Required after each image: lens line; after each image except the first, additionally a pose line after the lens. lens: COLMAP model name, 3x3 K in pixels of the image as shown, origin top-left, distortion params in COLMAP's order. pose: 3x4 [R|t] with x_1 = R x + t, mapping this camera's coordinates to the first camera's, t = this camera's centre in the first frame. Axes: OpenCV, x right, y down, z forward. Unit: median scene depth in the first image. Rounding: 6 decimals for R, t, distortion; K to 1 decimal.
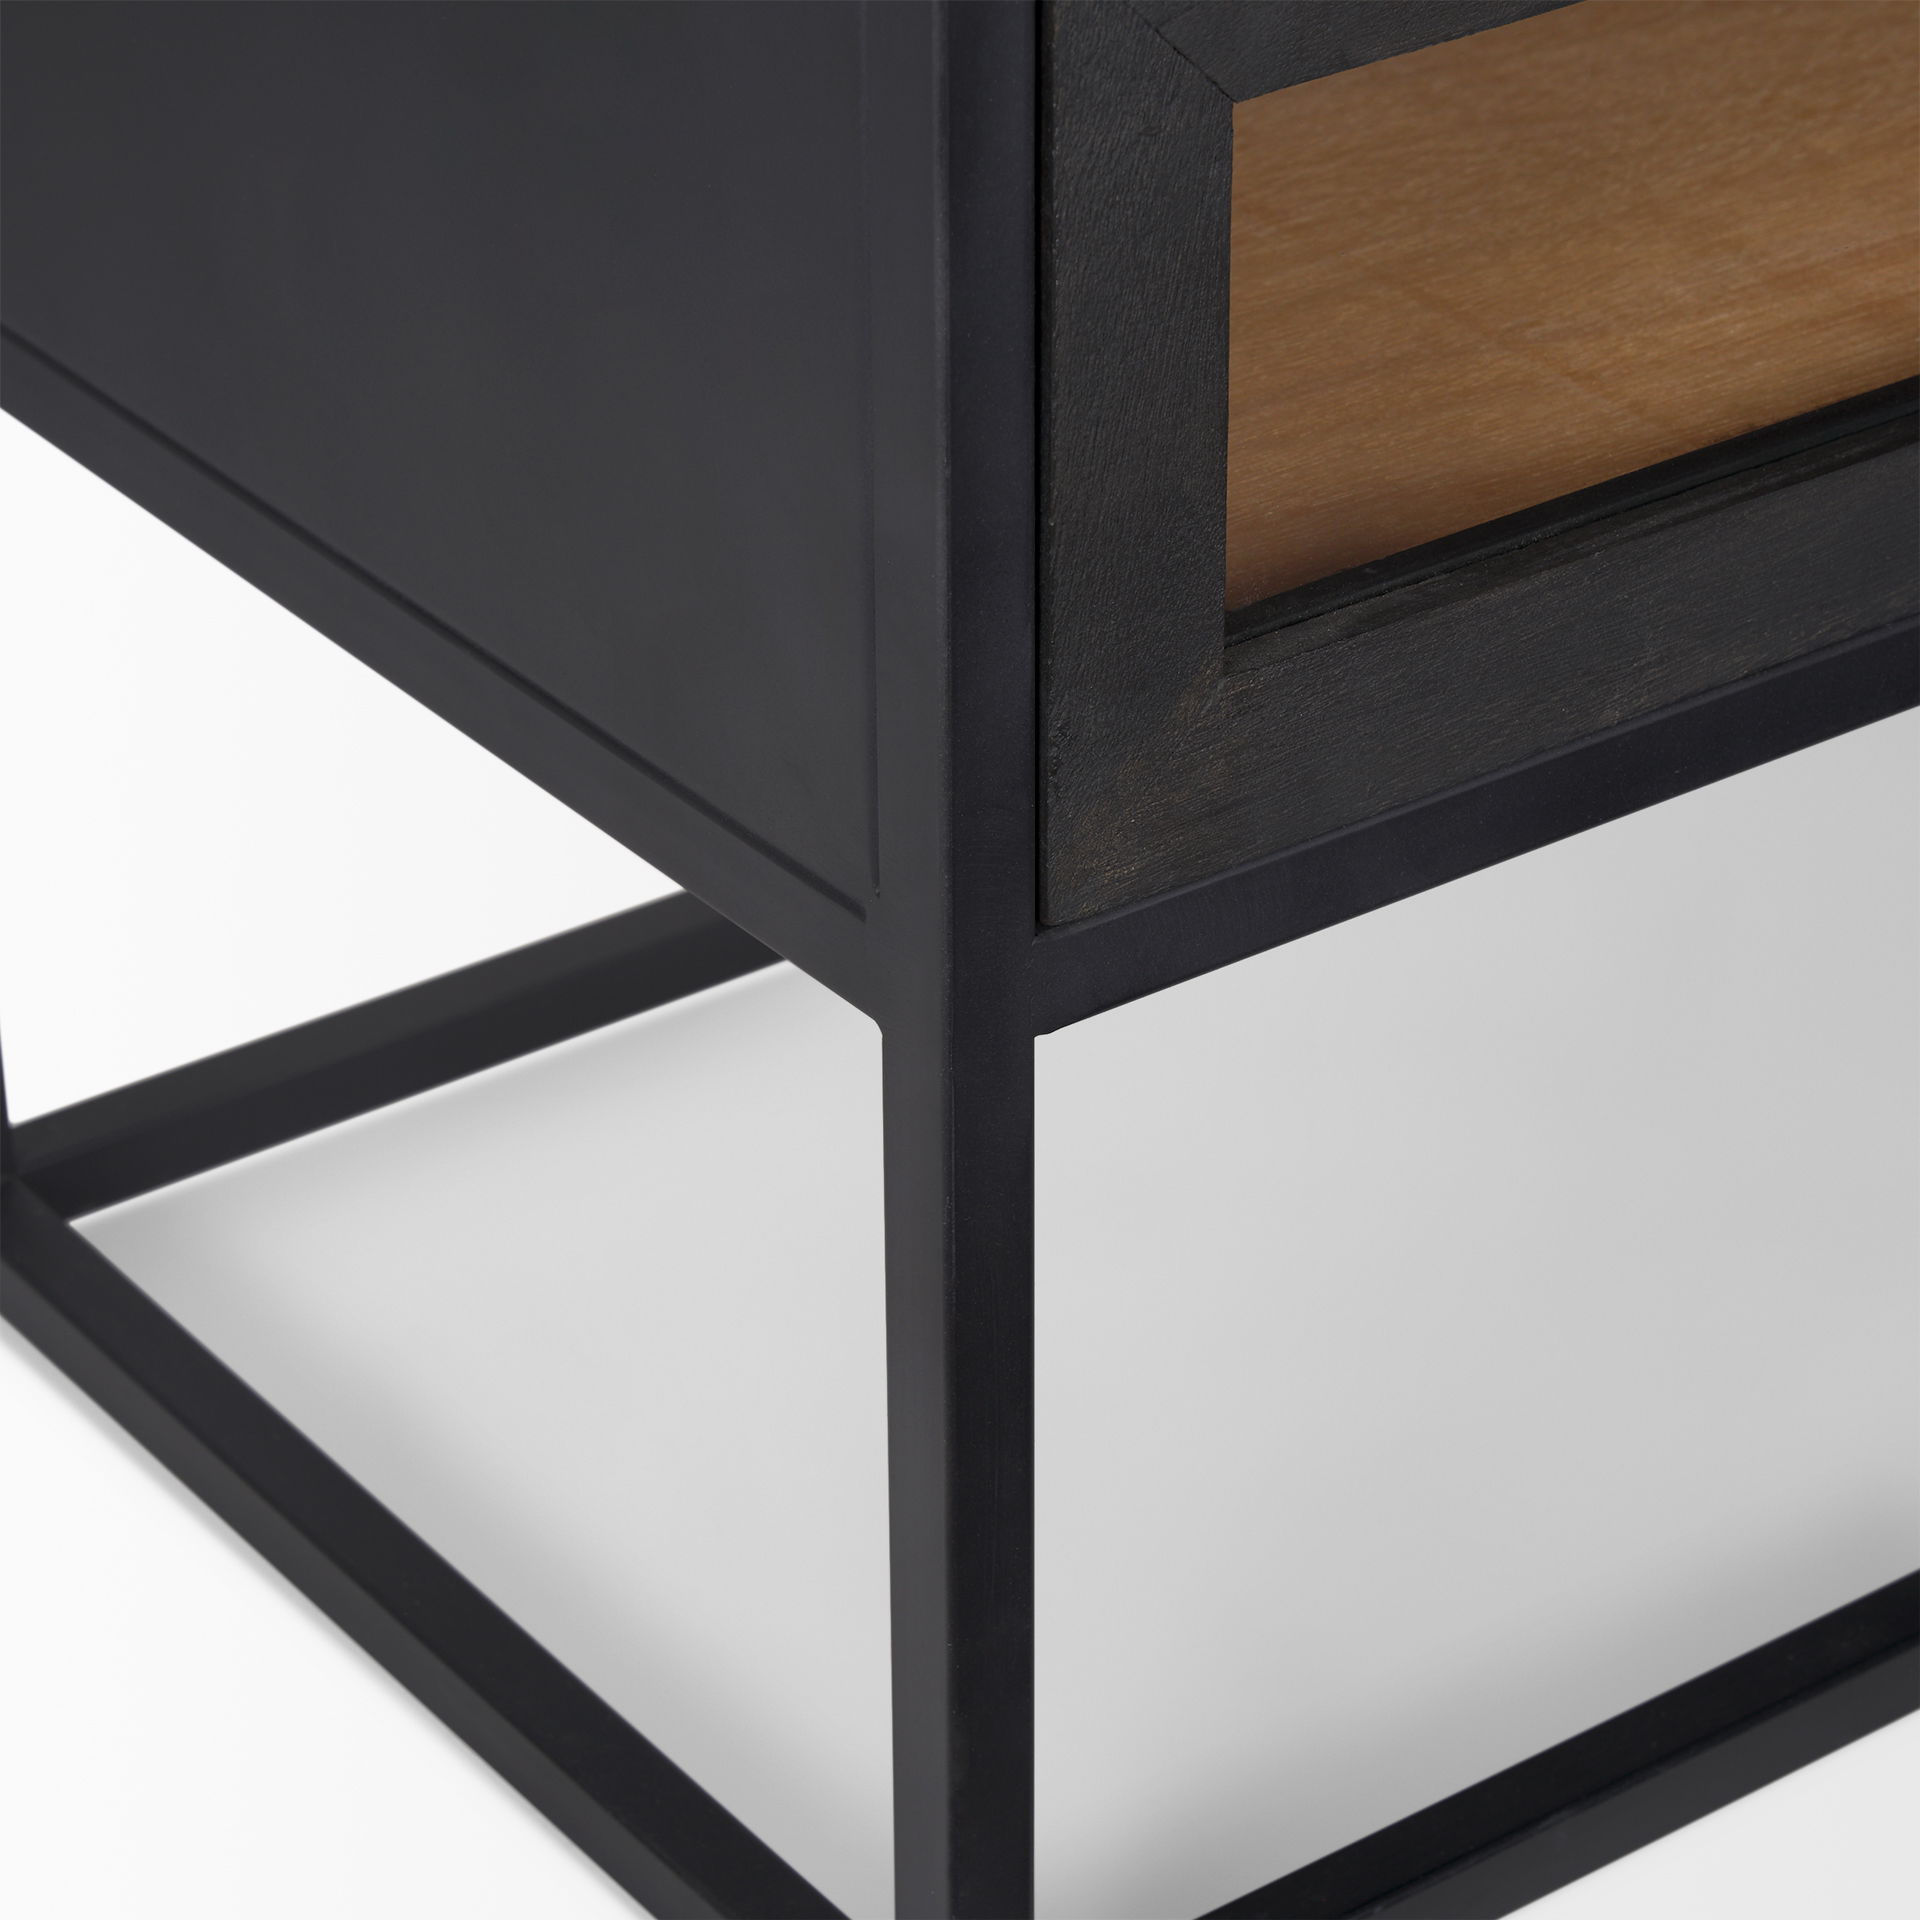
lens RADIAL K [[6458.3, 0, 960.0], [0, 6458.3, 960.0], [0, 0, 1]] dist [-1.570084, -0.859744]
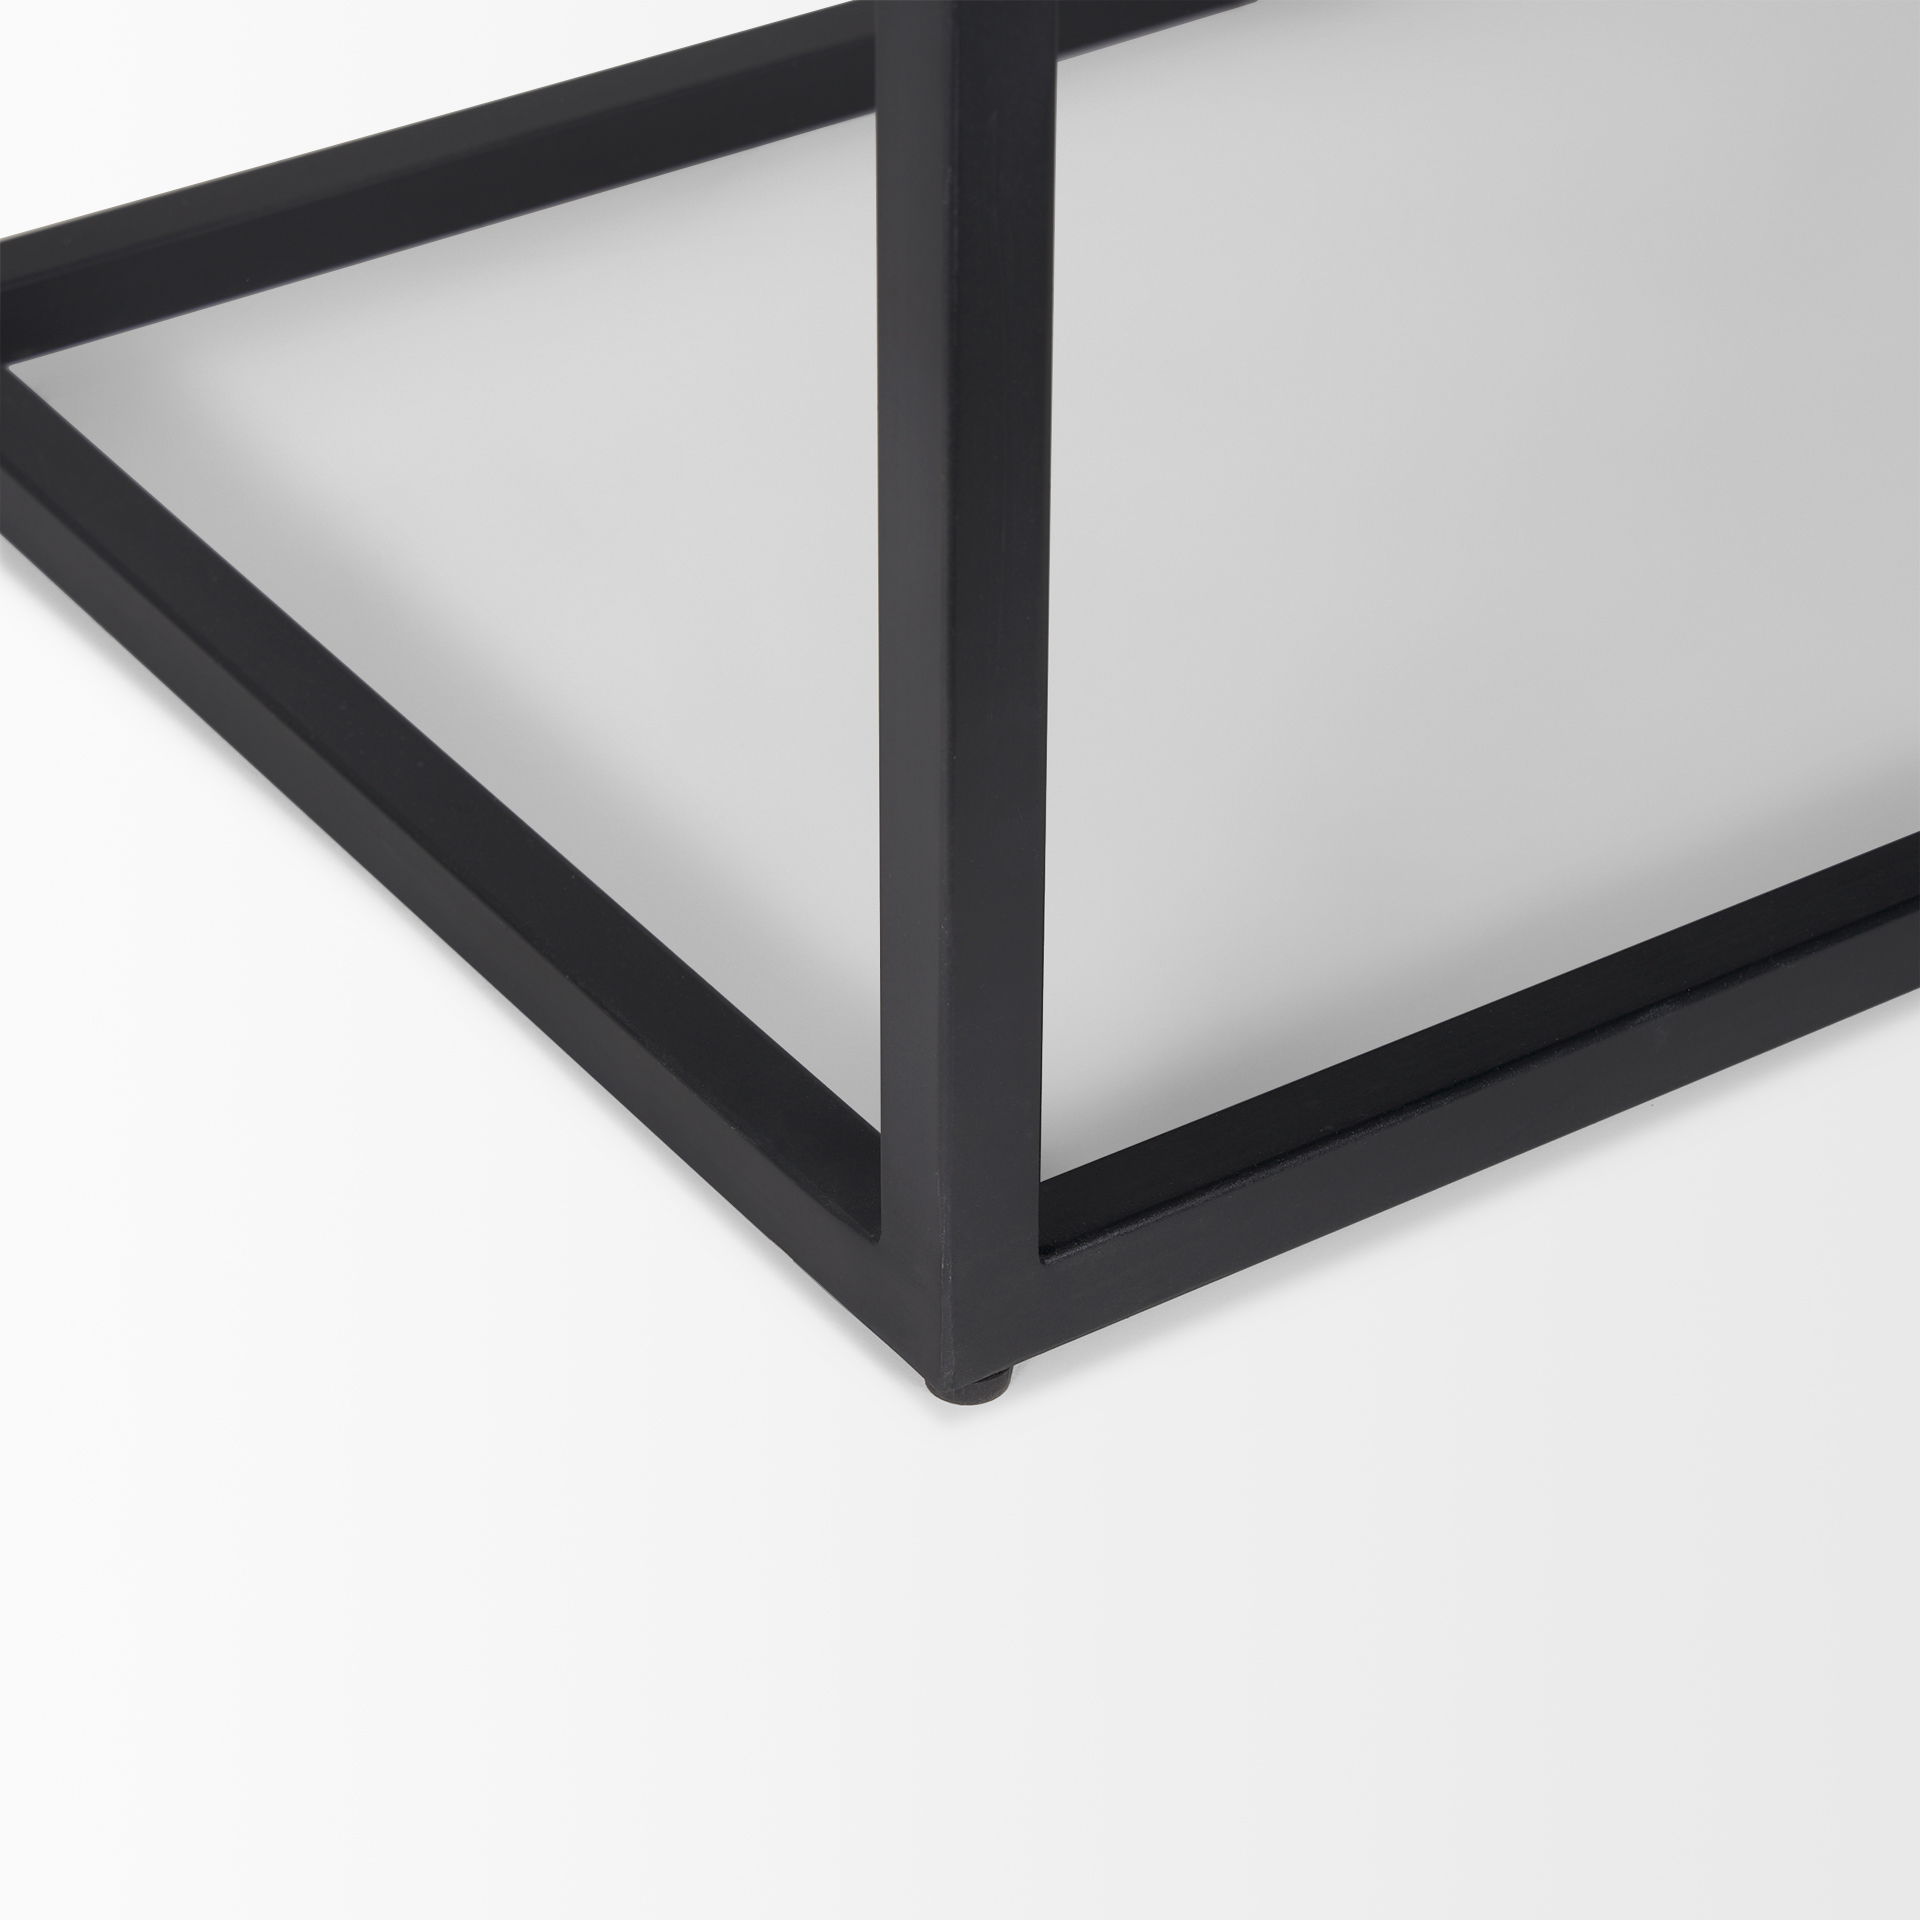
lens RADIAL K [[5804.9, 0, 960.0], [0, 5804.9, 960.0], [0, 0, 1]] dist [-0.140387, -1.116437]
pose [[0.999828, 0.018474, -0.001336, 0.001751], [-0.018191, 0.992982, 0.116861, 0.040467], [0.003485, -0.116817, 0.993147, 0.207937]]
